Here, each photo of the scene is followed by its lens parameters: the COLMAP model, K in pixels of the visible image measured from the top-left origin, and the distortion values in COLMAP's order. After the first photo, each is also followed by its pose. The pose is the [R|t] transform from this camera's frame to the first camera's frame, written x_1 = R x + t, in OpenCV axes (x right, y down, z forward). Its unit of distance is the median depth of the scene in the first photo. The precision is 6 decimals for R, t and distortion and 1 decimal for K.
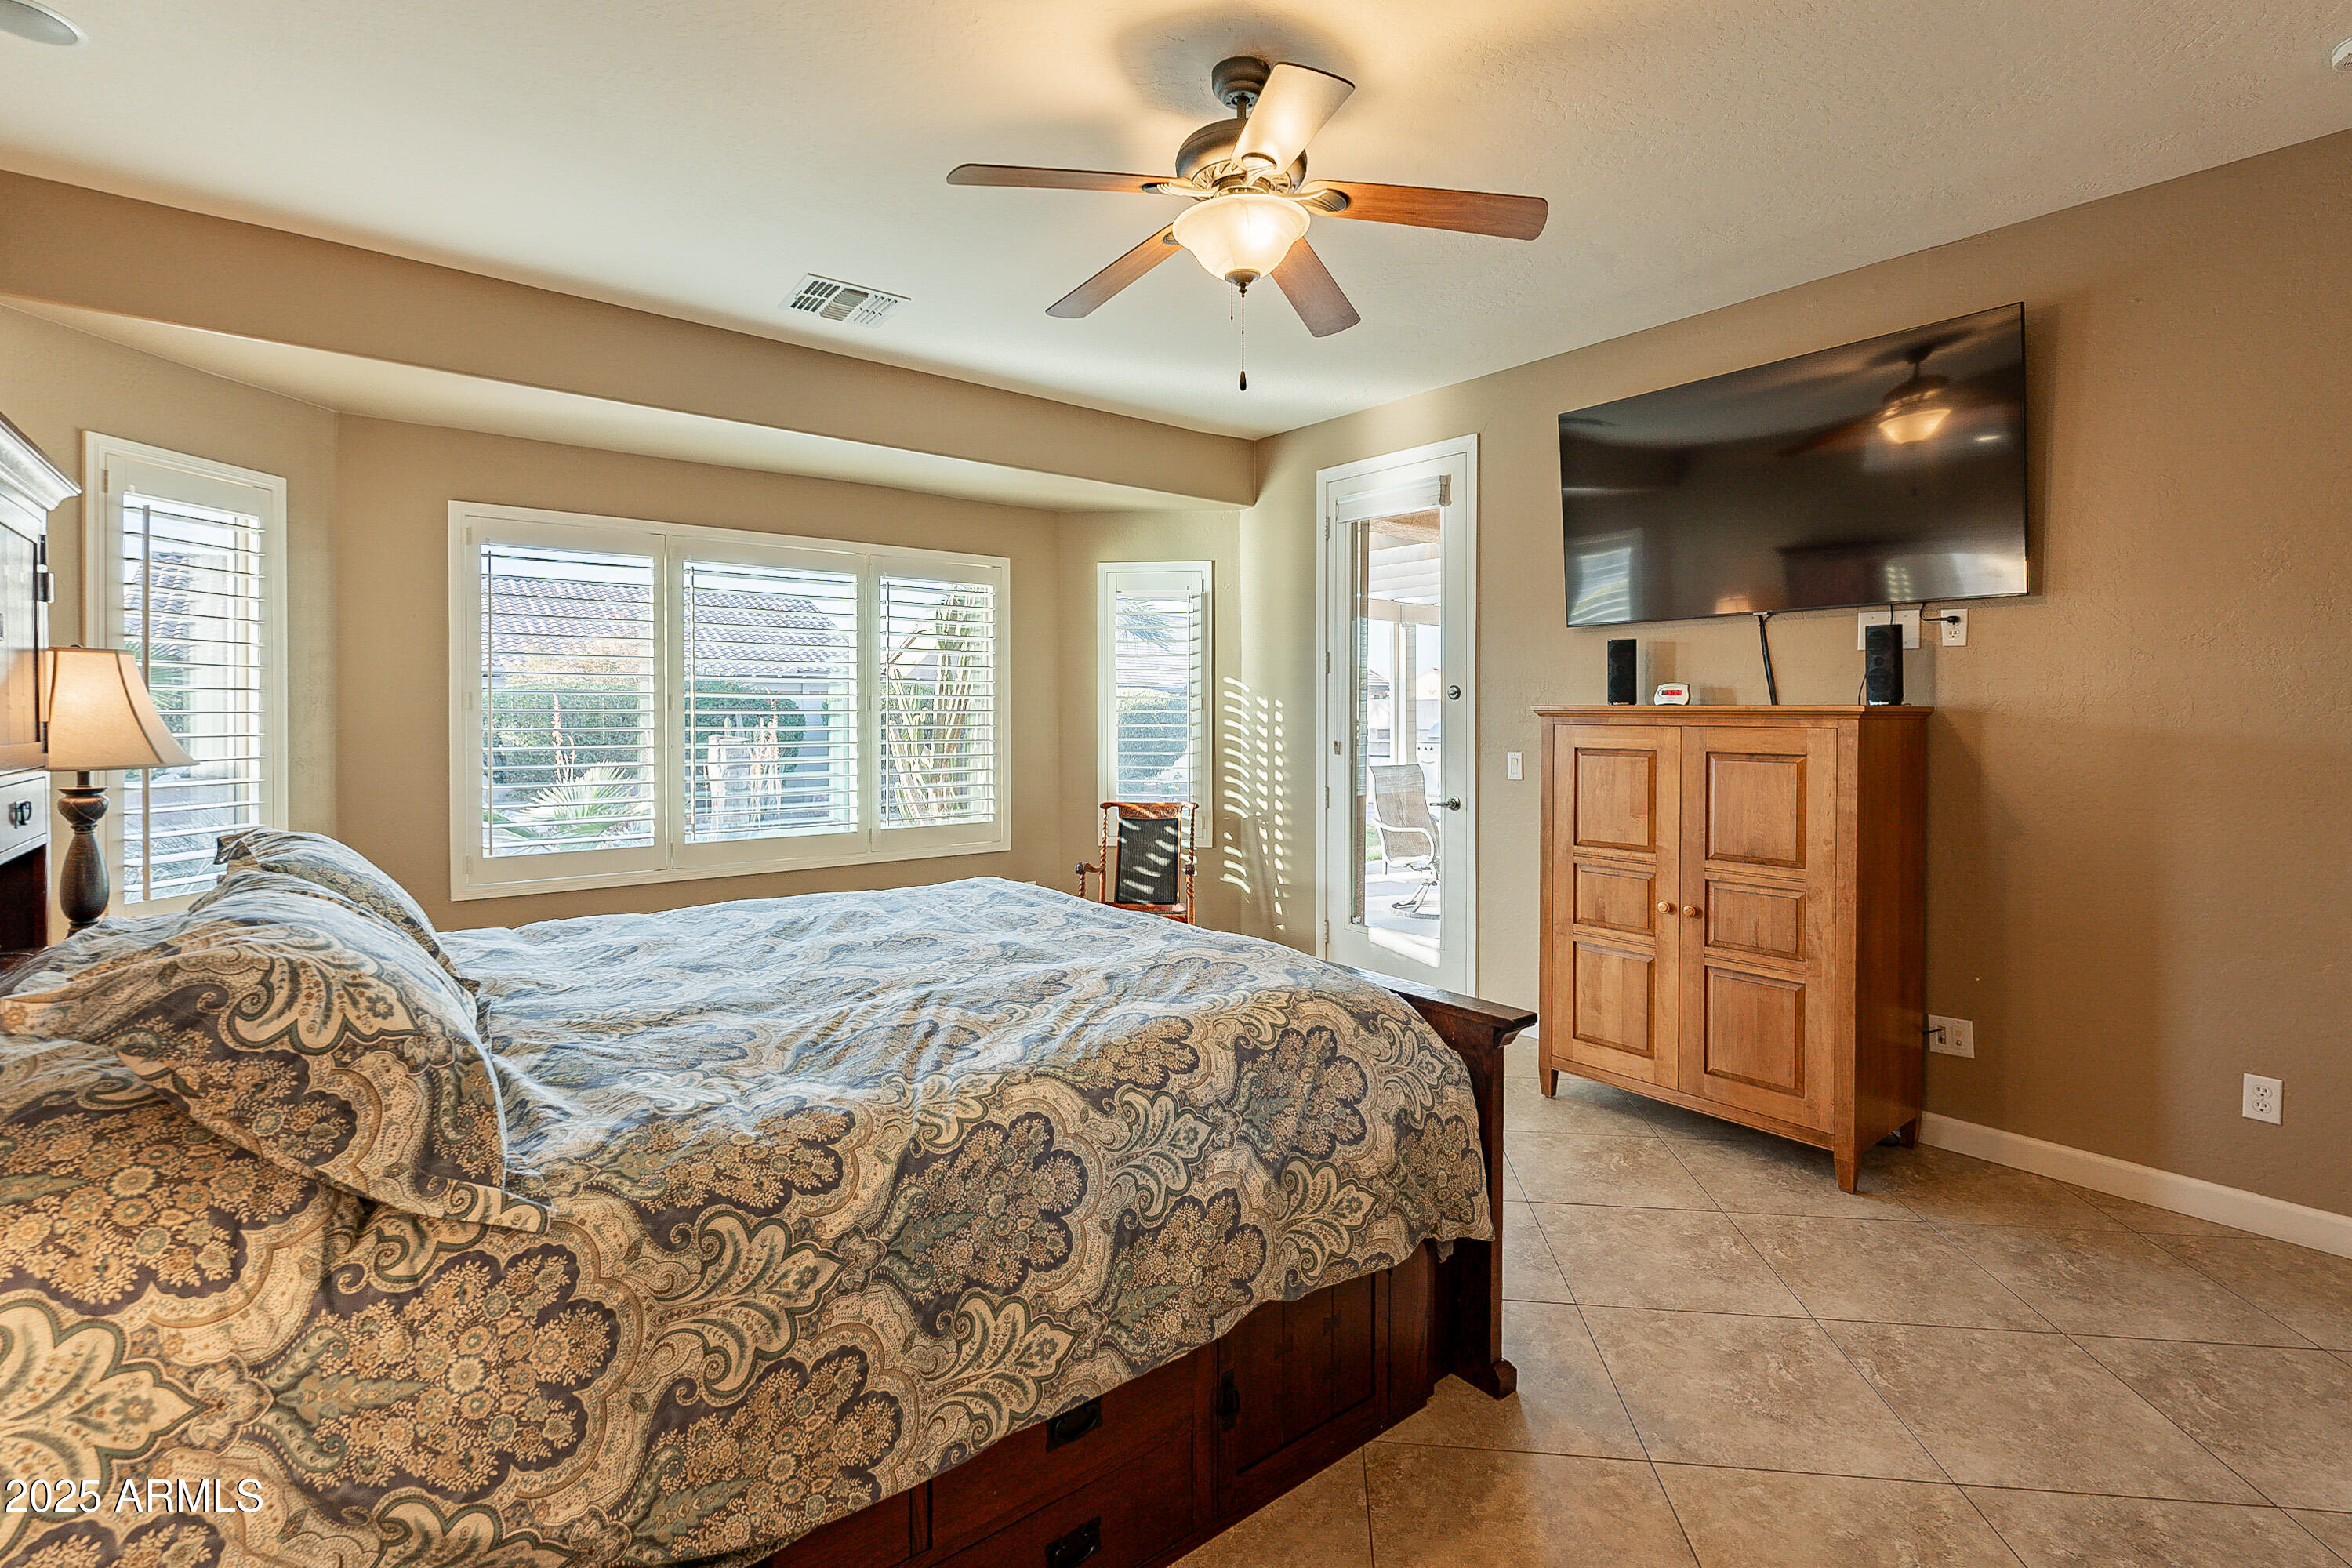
lens RADIAL K [[1088.8, 0, 1180.7], [0, 1088.8, 732.5], [0, 0, 1]] dist [0.002015, 0.000413]
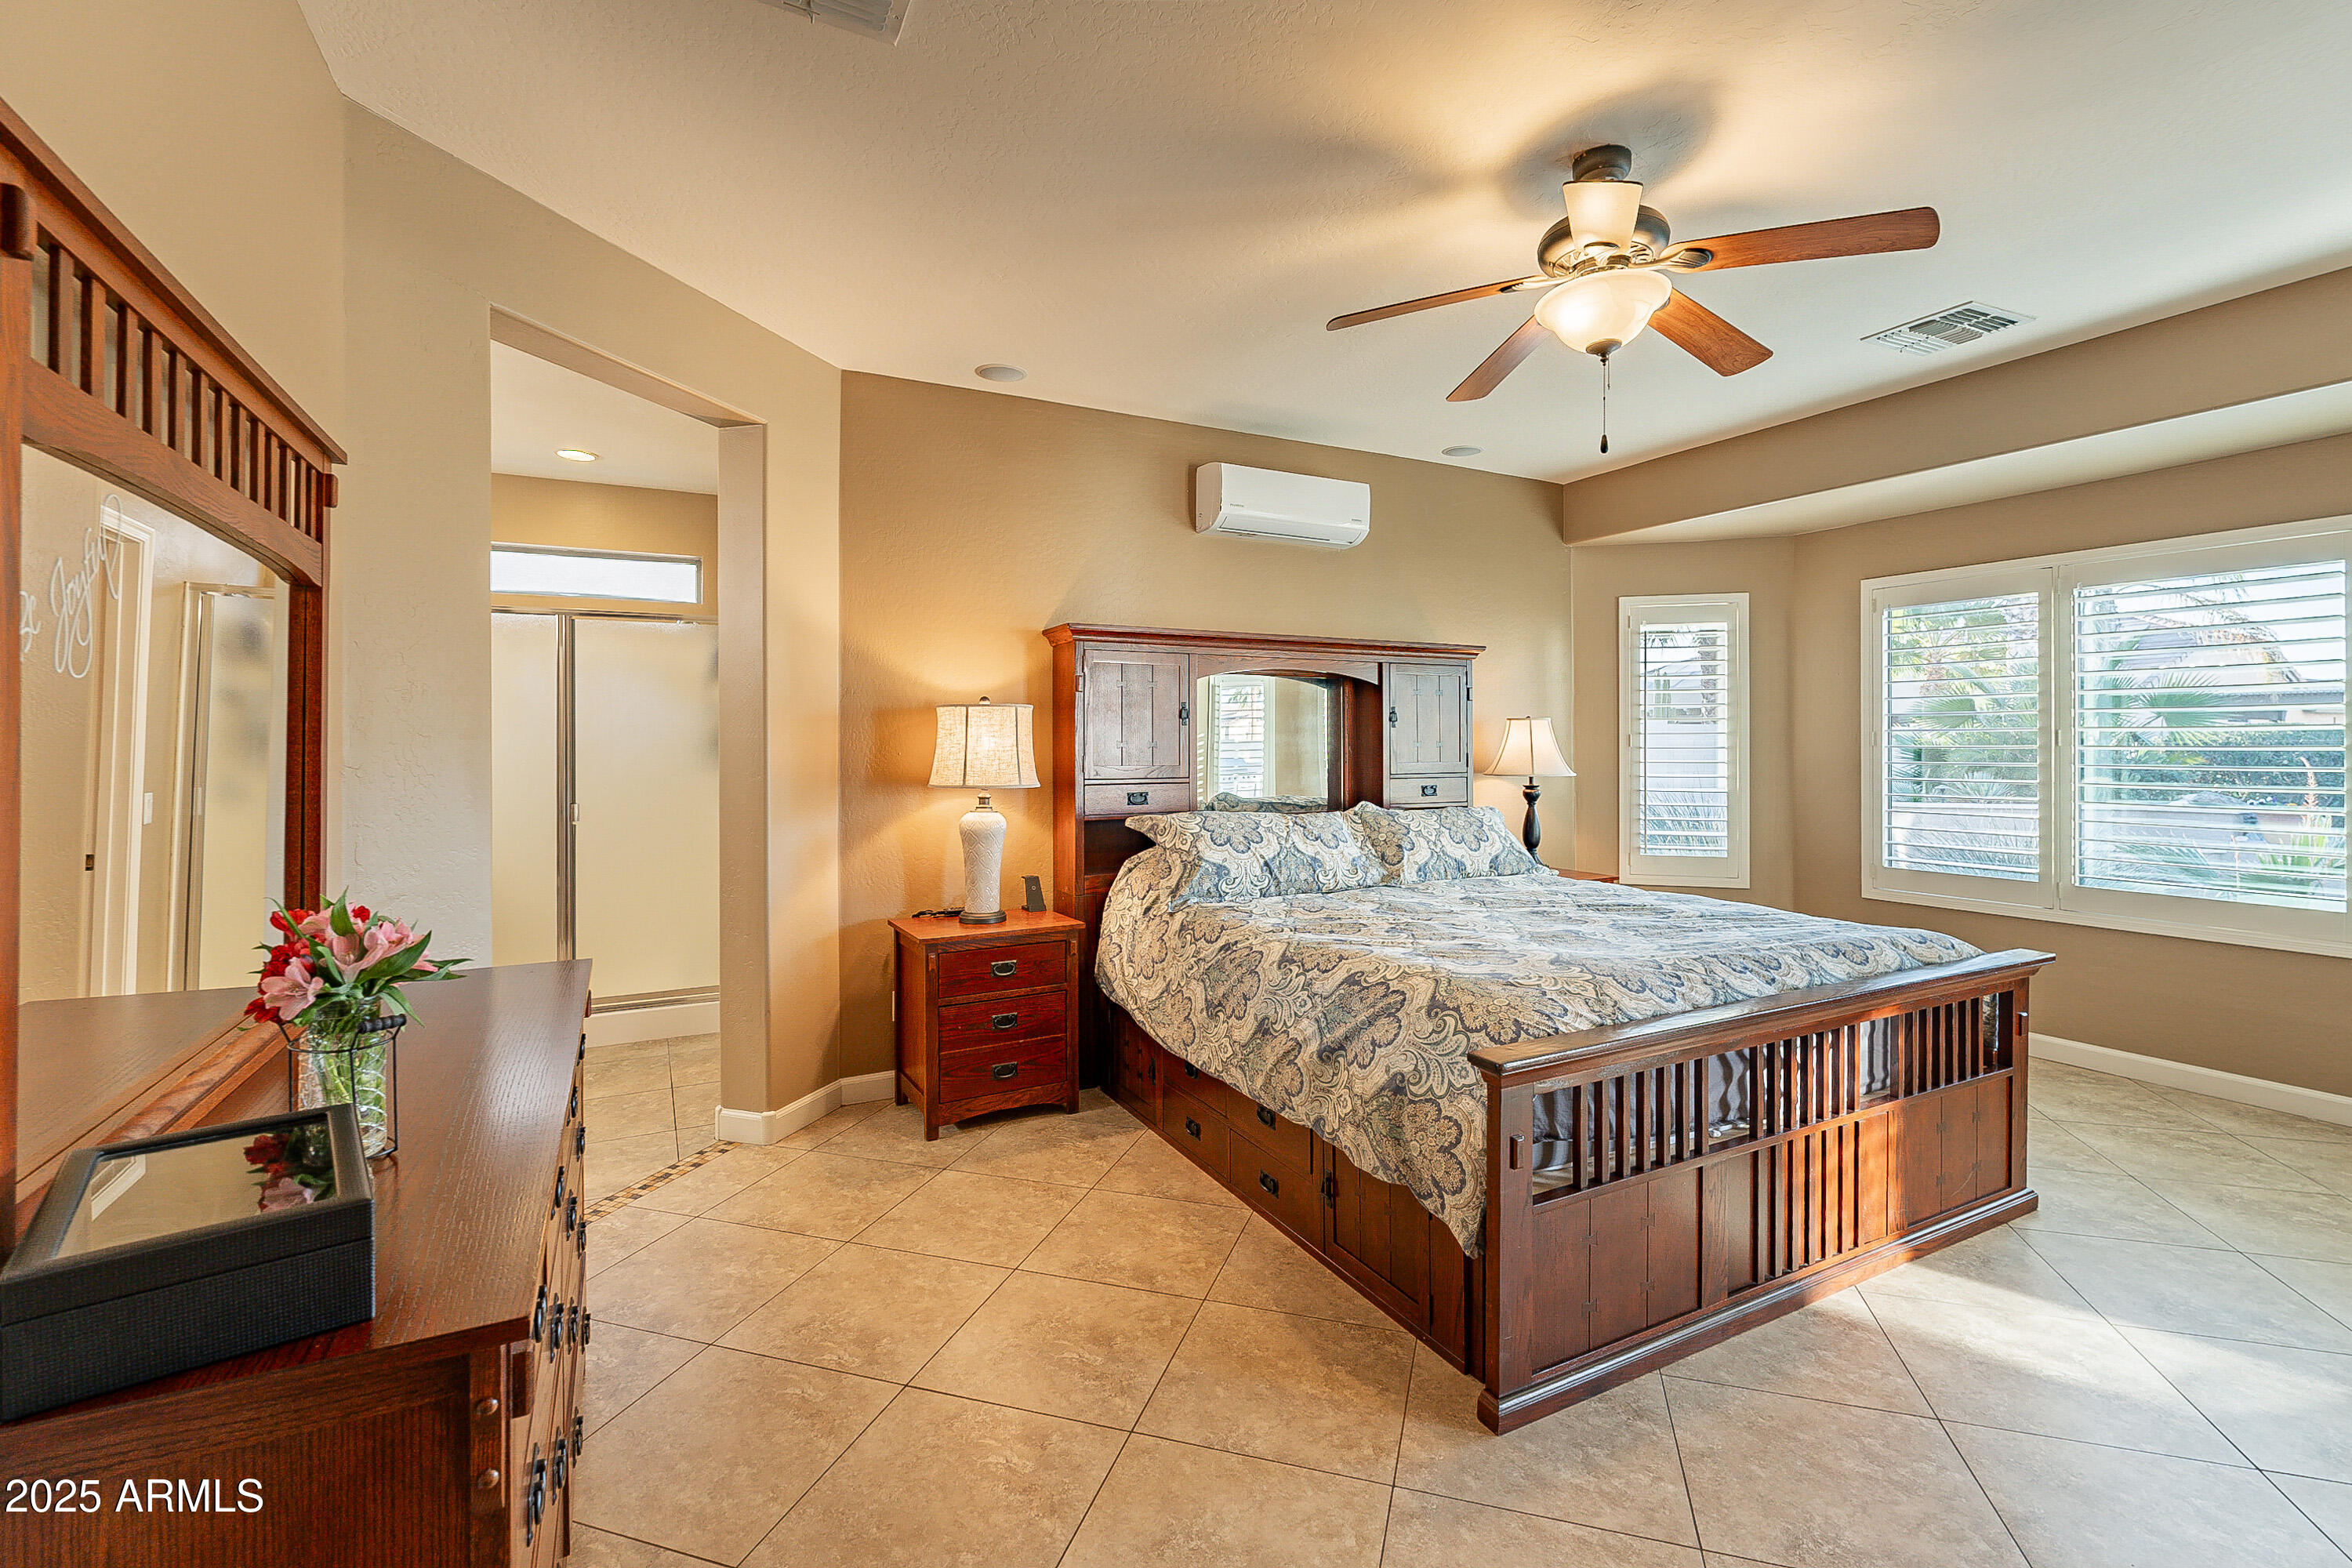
lens RADIAL K [[1028.6, 0, 1183.5], [0, 1028.6, 782.8], [0, 0, 1]] dist [-0.003199, -0.000066]
pose [[-0.198002, 0.036849, -0.979509, 1.145208], [-0.015928, 0.999040, 0.040804, -0.024826], [0.980072, 0.023681, -0.197225, 0.805520]]
